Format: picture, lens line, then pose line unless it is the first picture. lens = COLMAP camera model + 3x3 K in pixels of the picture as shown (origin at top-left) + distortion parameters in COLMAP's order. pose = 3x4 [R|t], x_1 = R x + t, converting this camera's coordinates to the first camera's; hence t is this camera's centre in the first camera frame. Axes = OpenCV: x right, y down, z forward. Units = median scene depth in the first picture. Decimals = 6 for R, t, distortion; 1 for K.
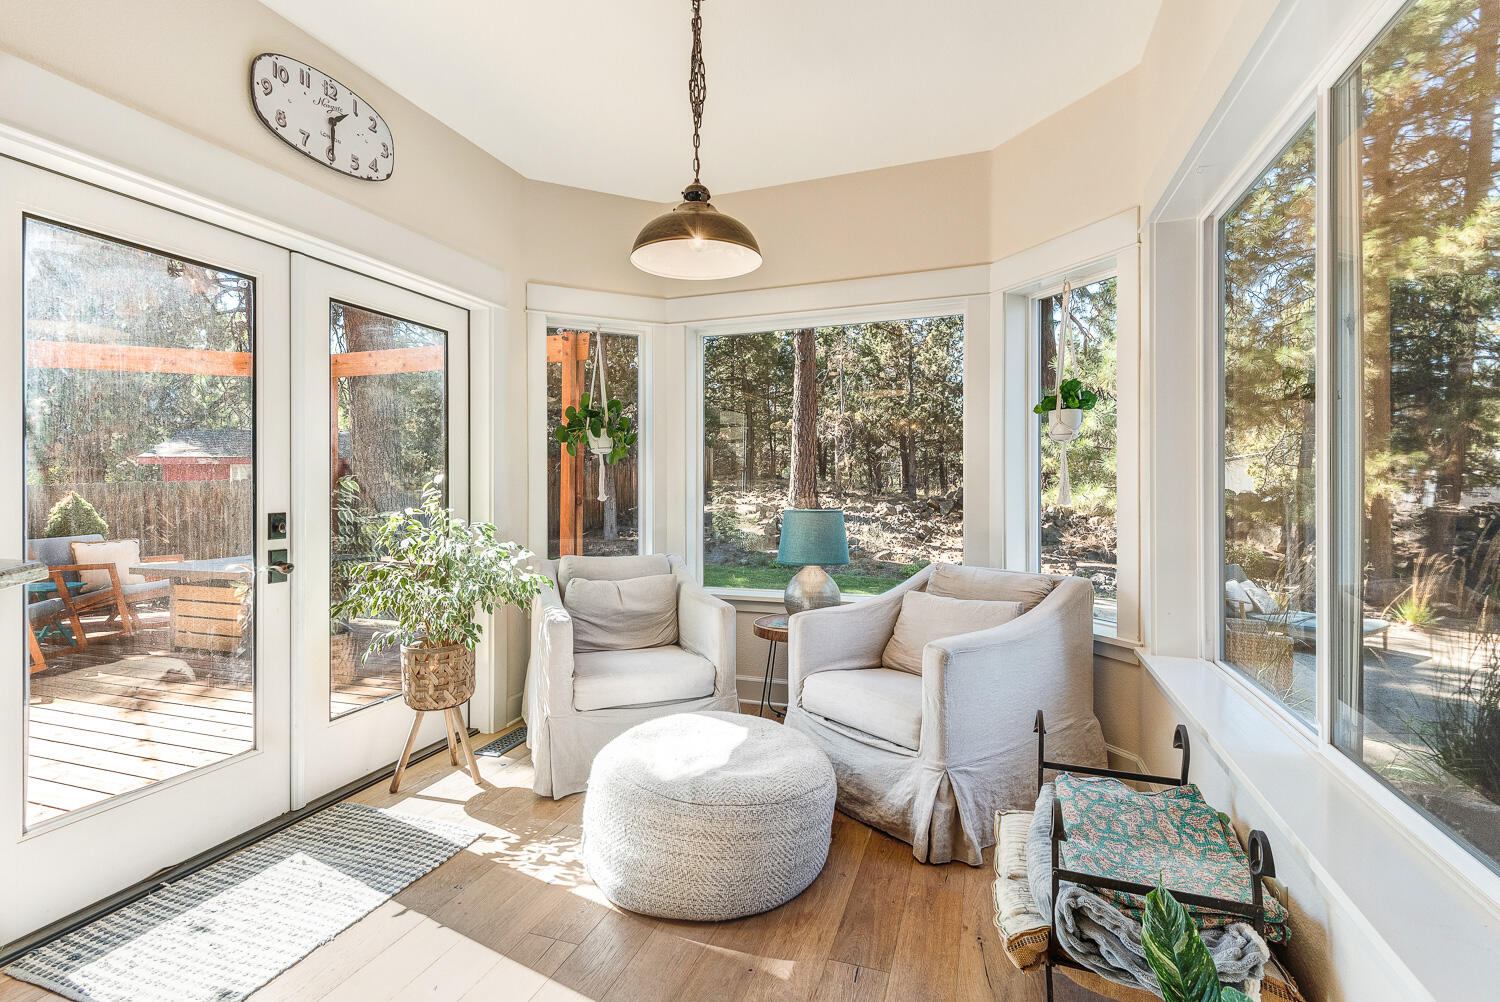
lens RADIAL K [[692.0, 0, 761.7], [0, 692.0, 500.0], [0, 0, 1]] dist [0.022297, -0.018538]
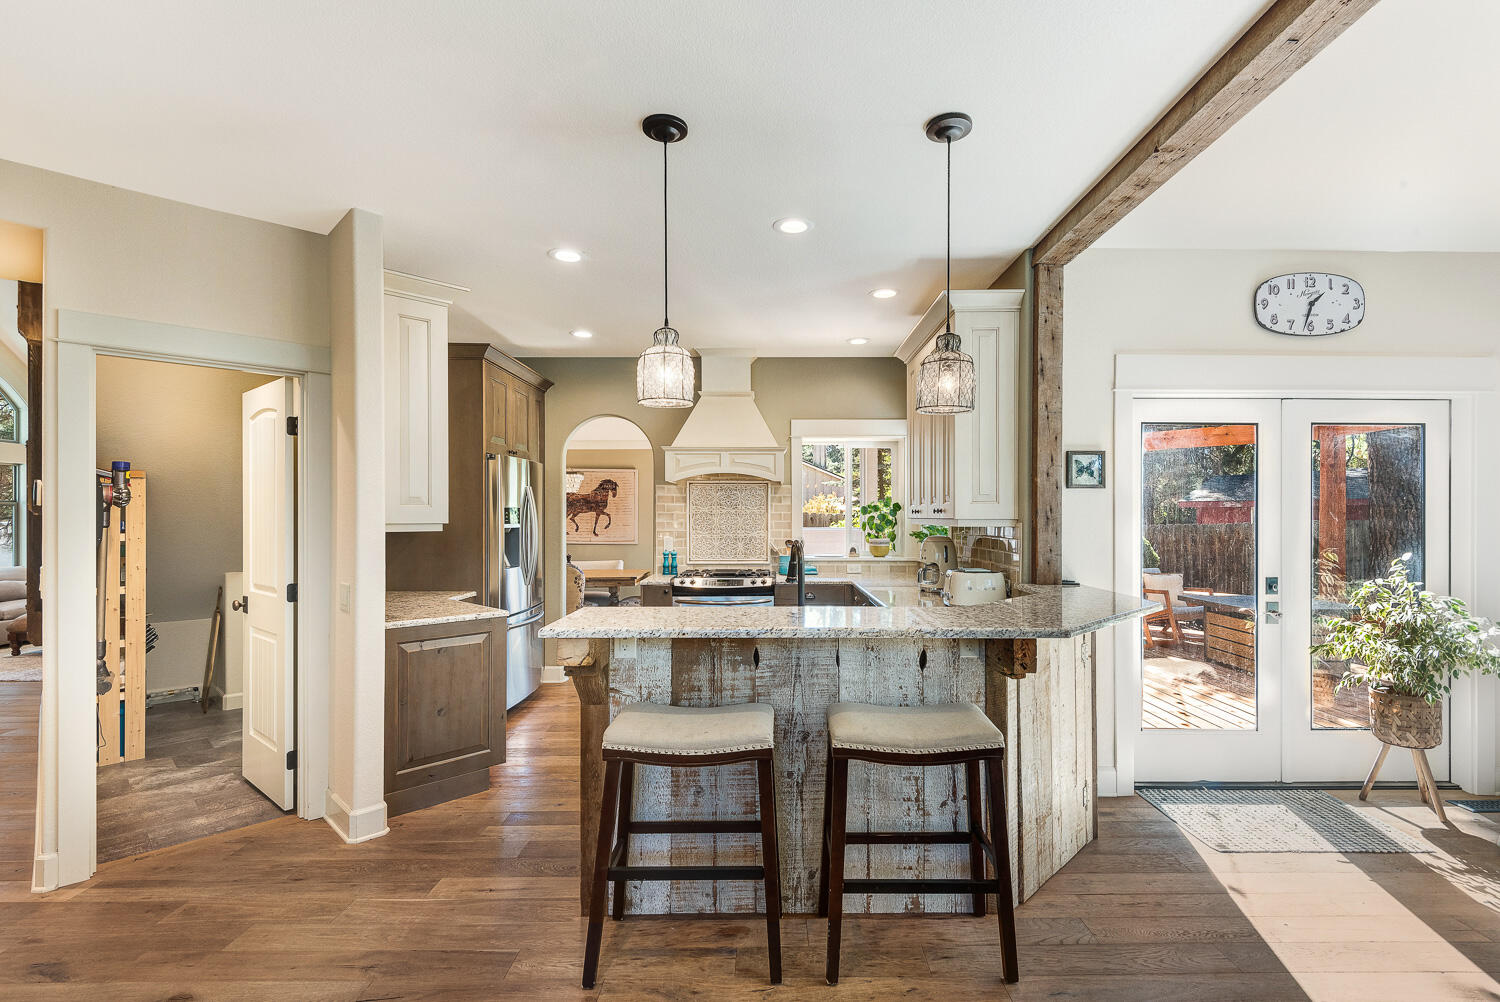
lens RADIAL K [[709.4, 0, 776.3], [0, 709.4, 493.8], [0, 0, 1]] dist [0.021921, -0.014884]
pose [[0.315990, -0.024602, -0.948443, 0.401284], [-0.024475, 0.999120, -0.034071, -0.076375], [0.948447, 0.033979, 0.315110, -0.469489]]
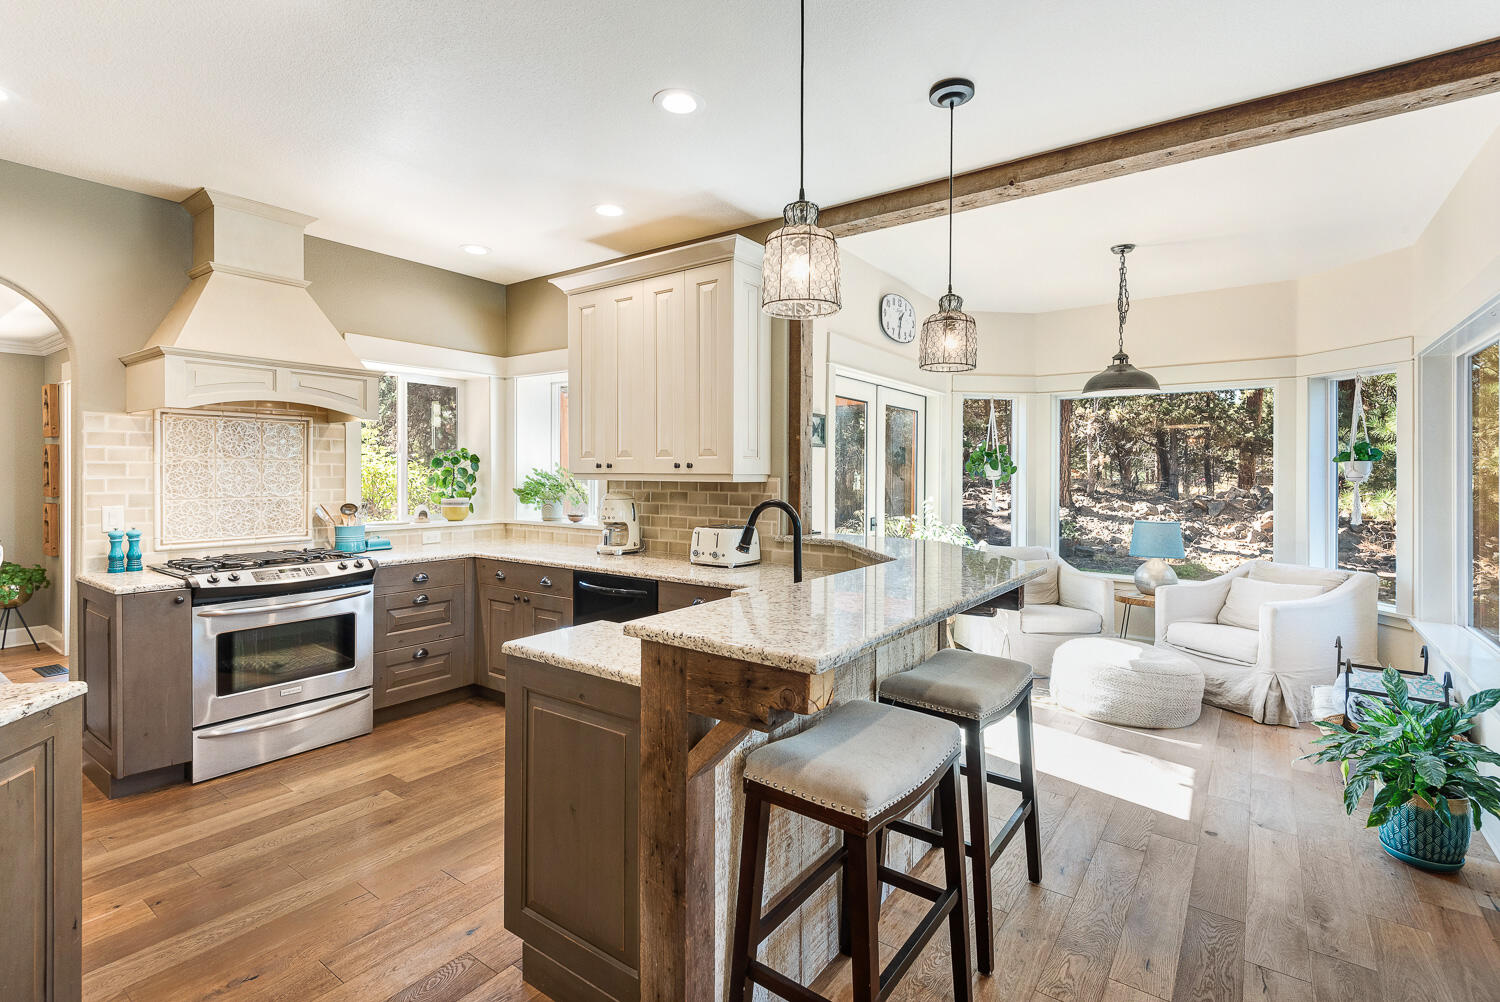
lens RADIAL K [[689.3, 0, 764.6], [0, 689.3, 476.6], [0, 0, 1]] dist [0.024697, -0.017421]
pose [[0.954604, 0.011477, -0.297656, -0.388392], [-0.017192, 0.999715, -0.016589, -0.058166], [0.297380, 0.020953, 0.954529, -0.933701]]
